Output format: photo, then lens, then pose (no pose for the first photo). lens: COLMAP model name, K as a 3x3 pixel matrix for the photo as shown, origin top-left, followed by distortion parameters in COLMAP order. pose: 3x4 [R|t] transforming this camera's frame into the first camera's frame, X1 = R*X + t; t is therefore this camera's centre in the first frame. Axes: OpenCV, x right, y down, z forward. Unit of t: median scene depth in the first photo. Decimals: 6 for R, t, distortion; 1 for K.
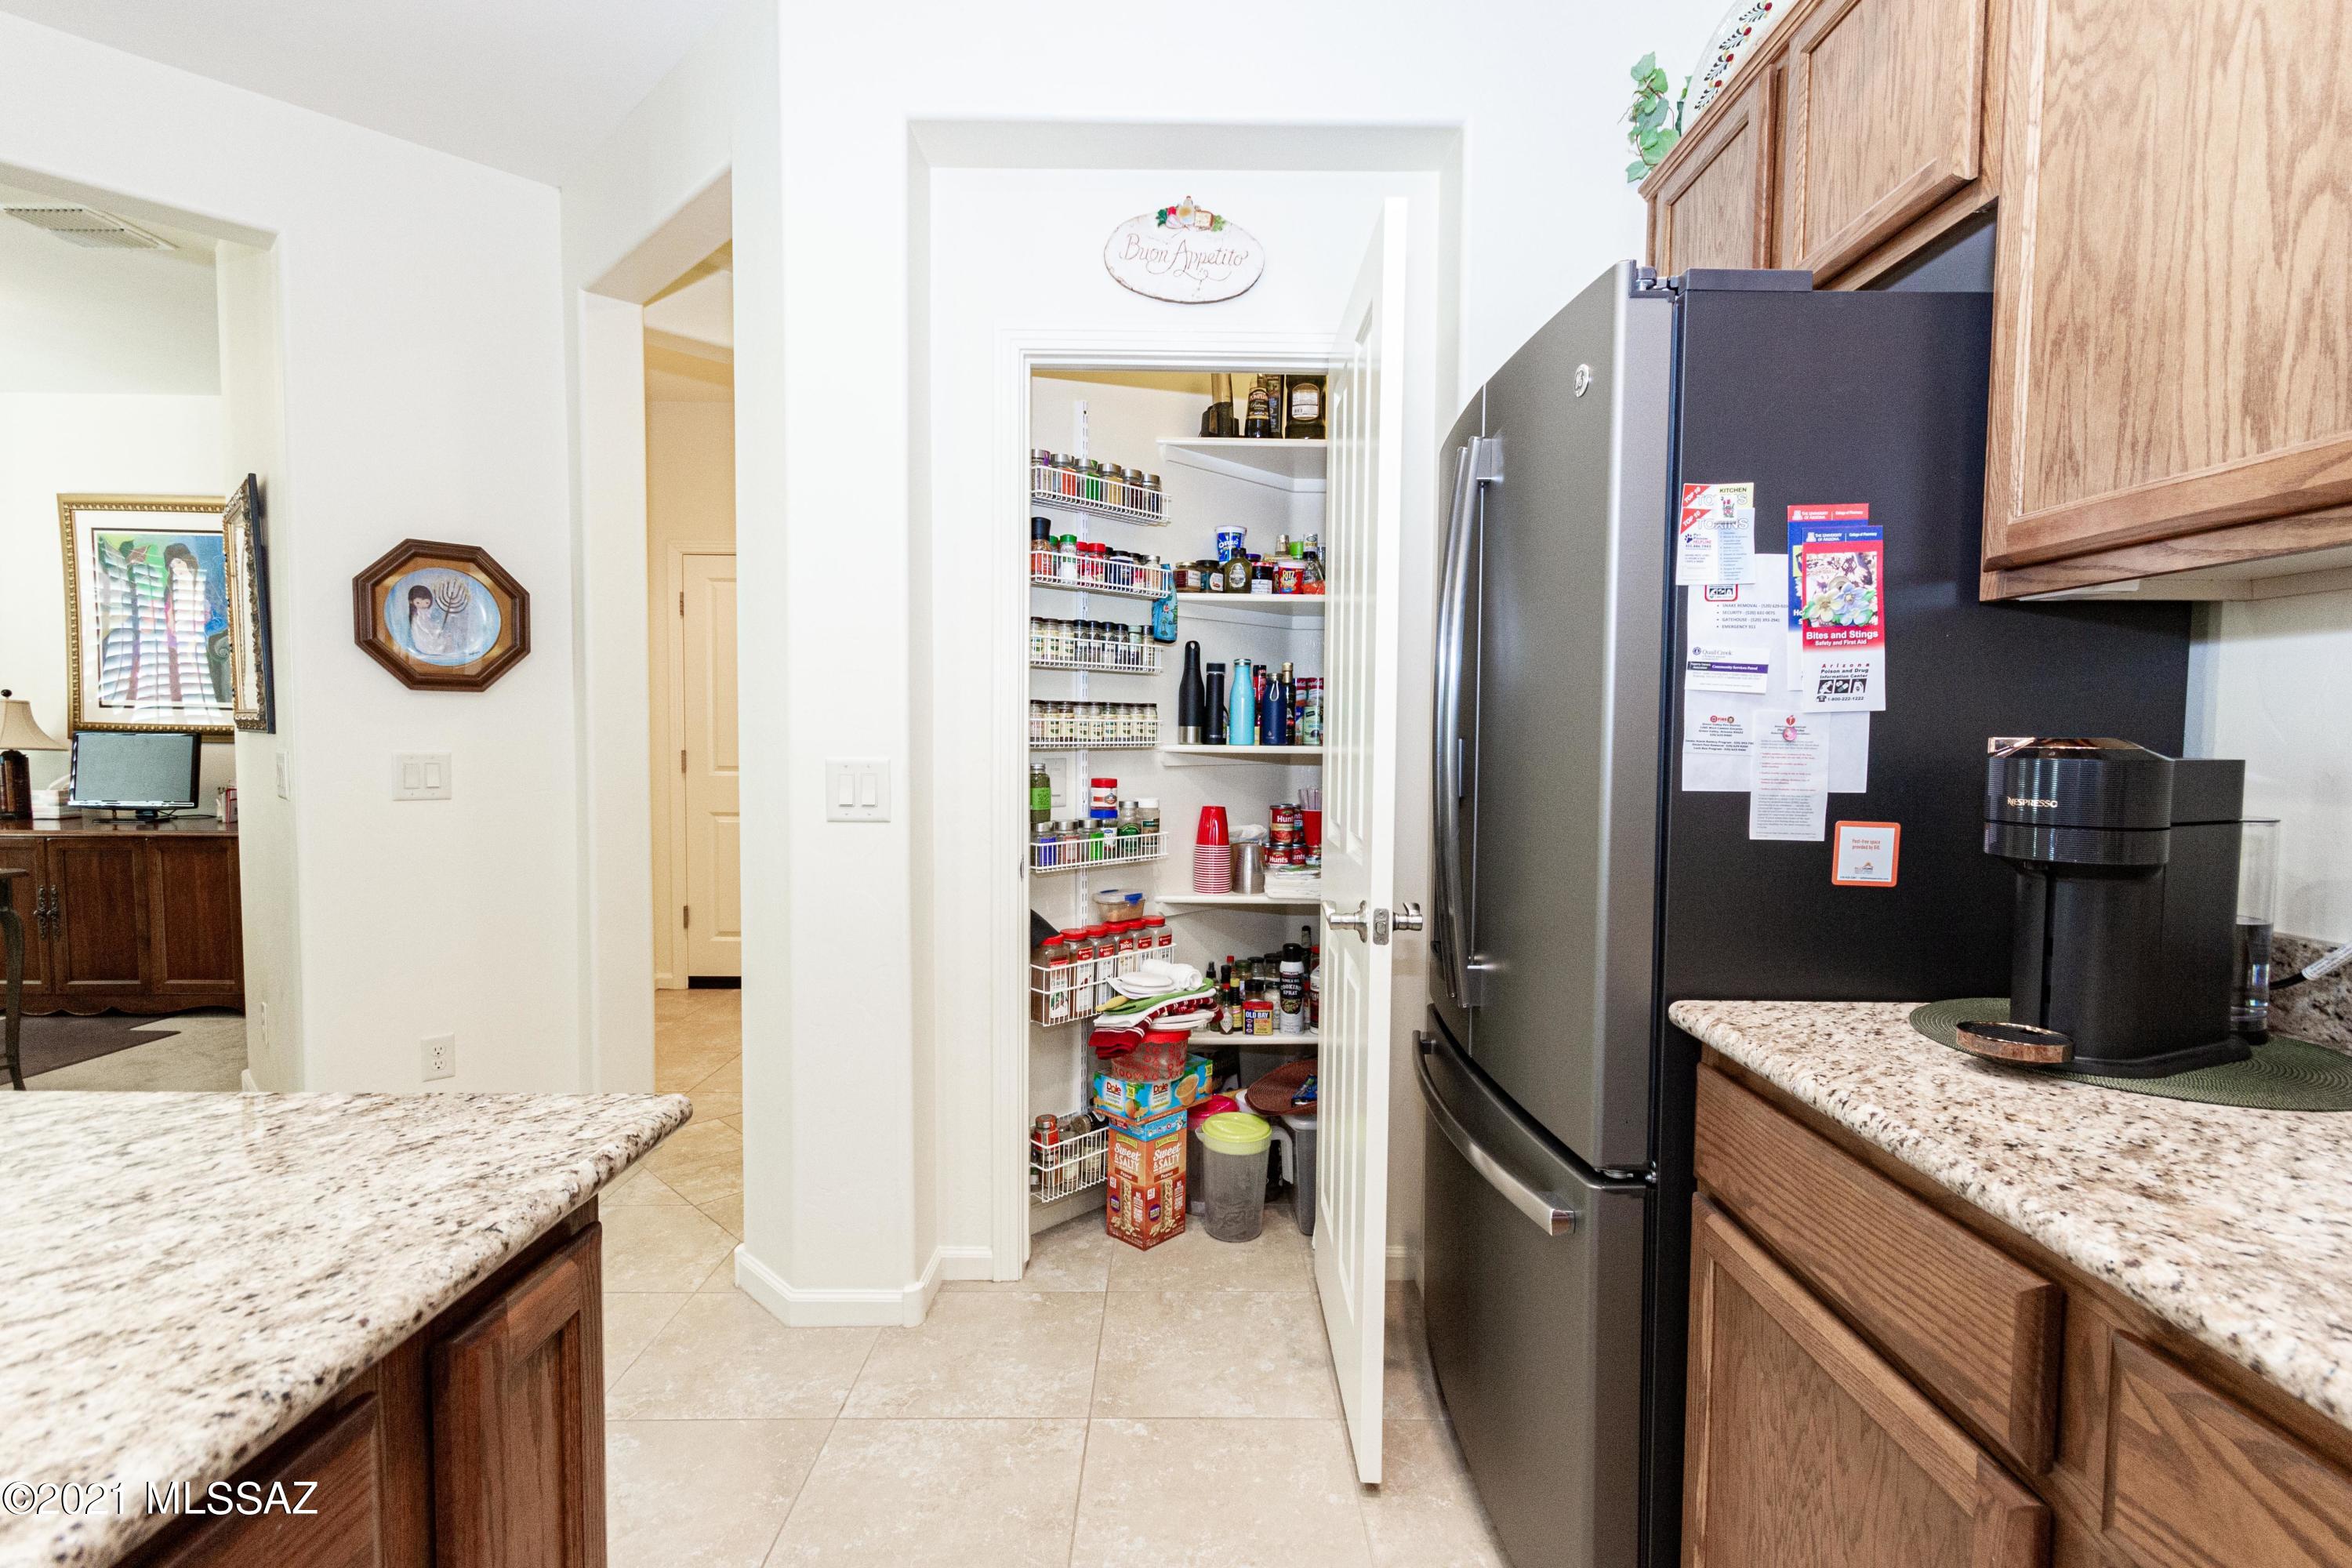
lens RADIAL K [[1105.1, 0, 1186.0], [0, 1105.1, 788.8], [0, 0, 1]] dist [0.009588, -0.001670]
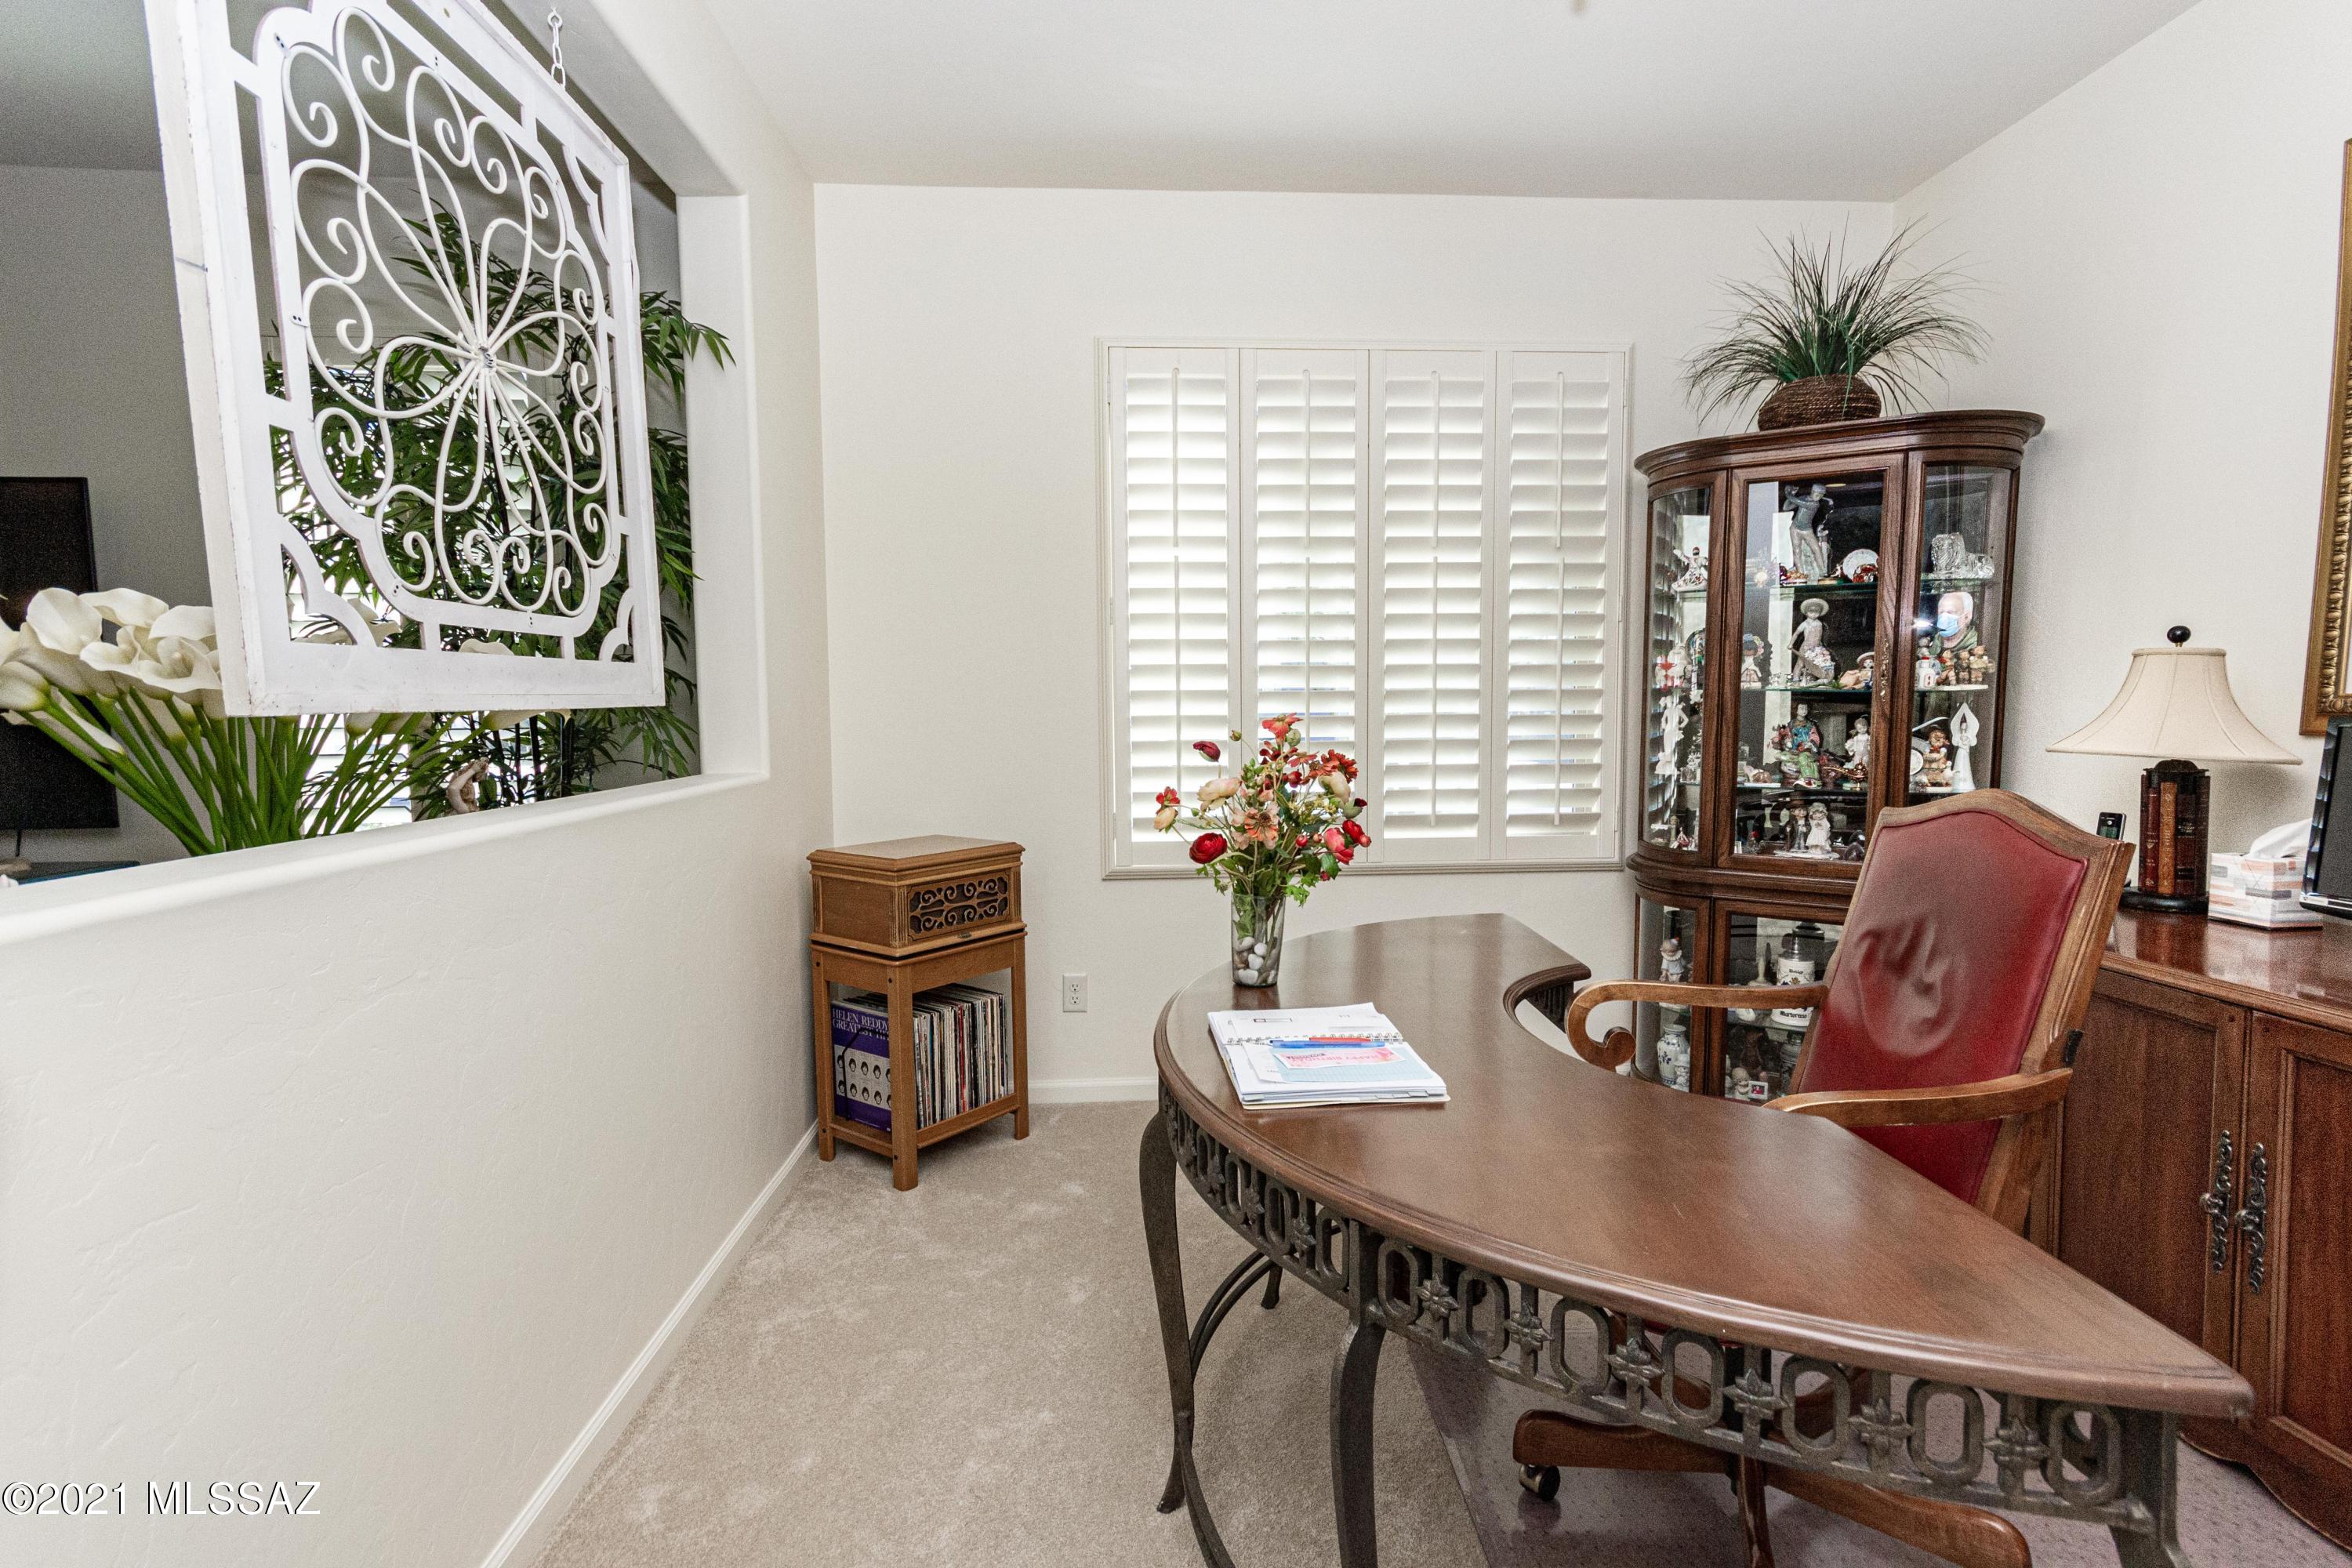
lens RADIAL K [[1111.3, 0, 1193.3], [0, 1111.3, 790.0], [0, 0, 1]] dist [0.001637, 0.000088]
pose [[0.053483, 0.063586, -0.996542, -2.319656], [-0.042481, 0.997212, 0.061349, -0.122218], [0.997665, 0.039053, 0.056035, 2.143090]]
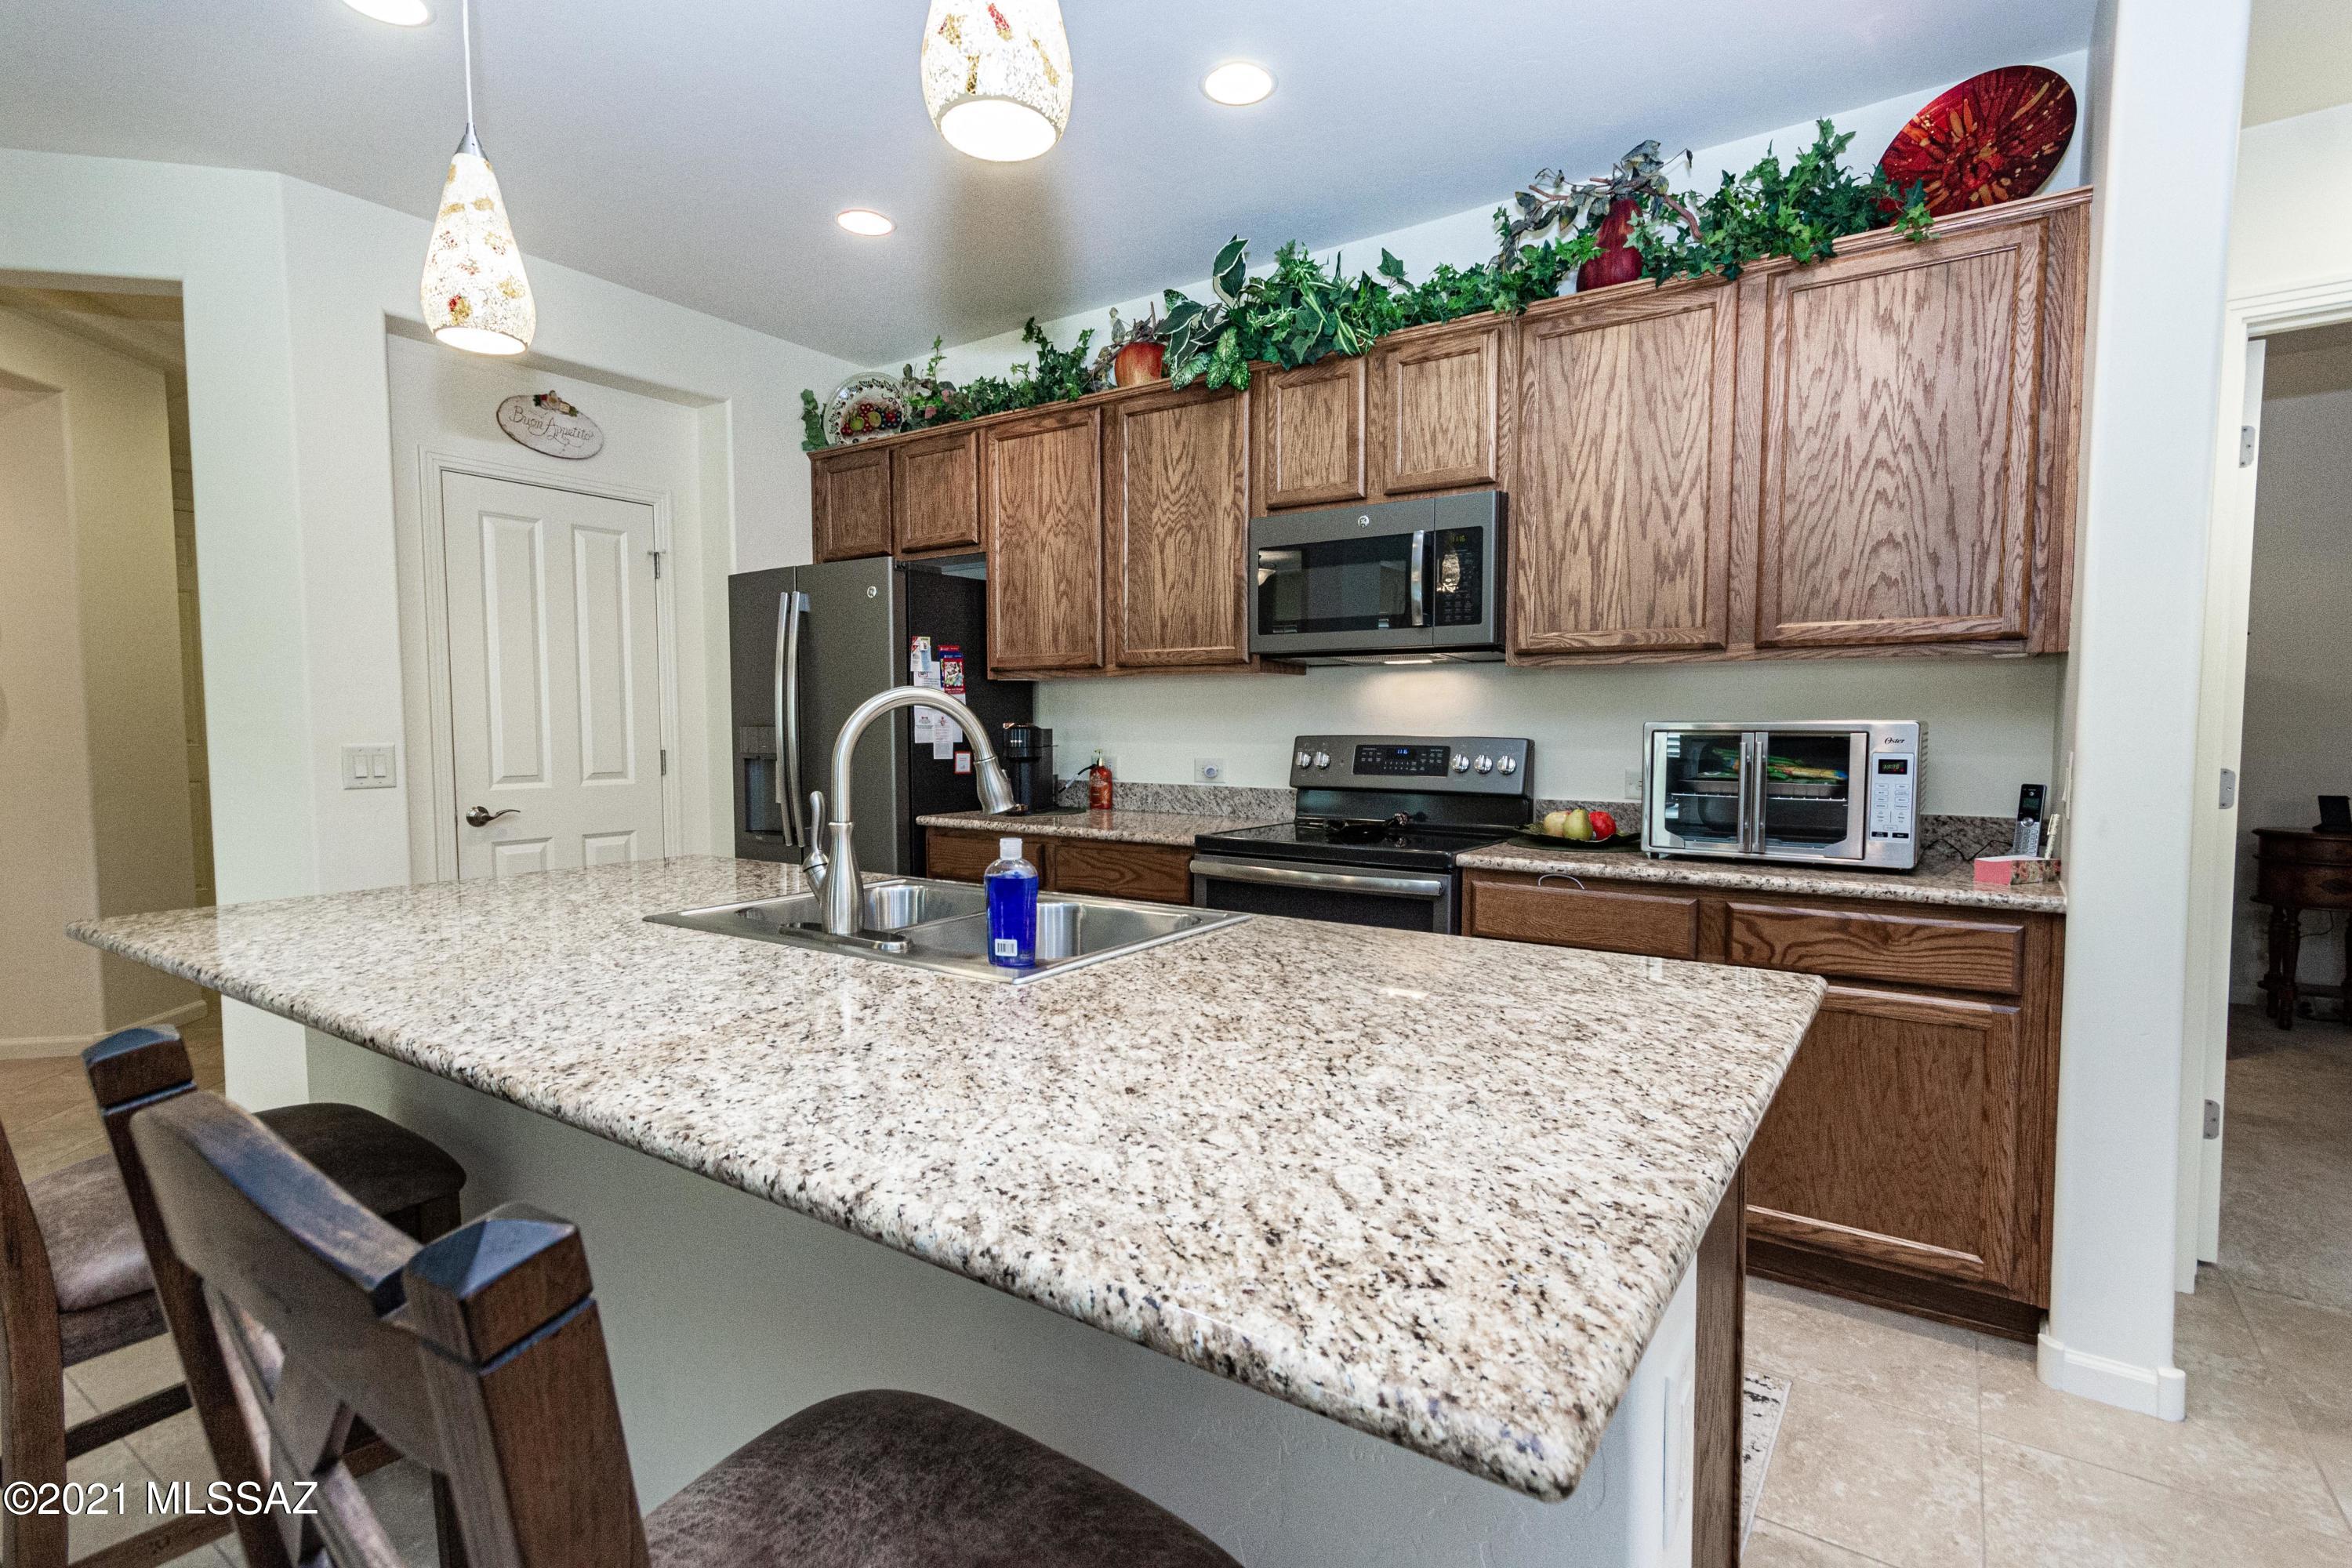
lens RADIAL K [[1129.4, 0, 1190.5], [0, 1129.4, 790.0], [0, 0, 1]] dist [0.002715, 0.006320]
pose [[0.564806, -0.059364, 0.823086, -1.556369], [0.047109, 0.998102, 0.039660, 0.040640], [-0.823878, 0.016375, 0.566531, -1.234381]]
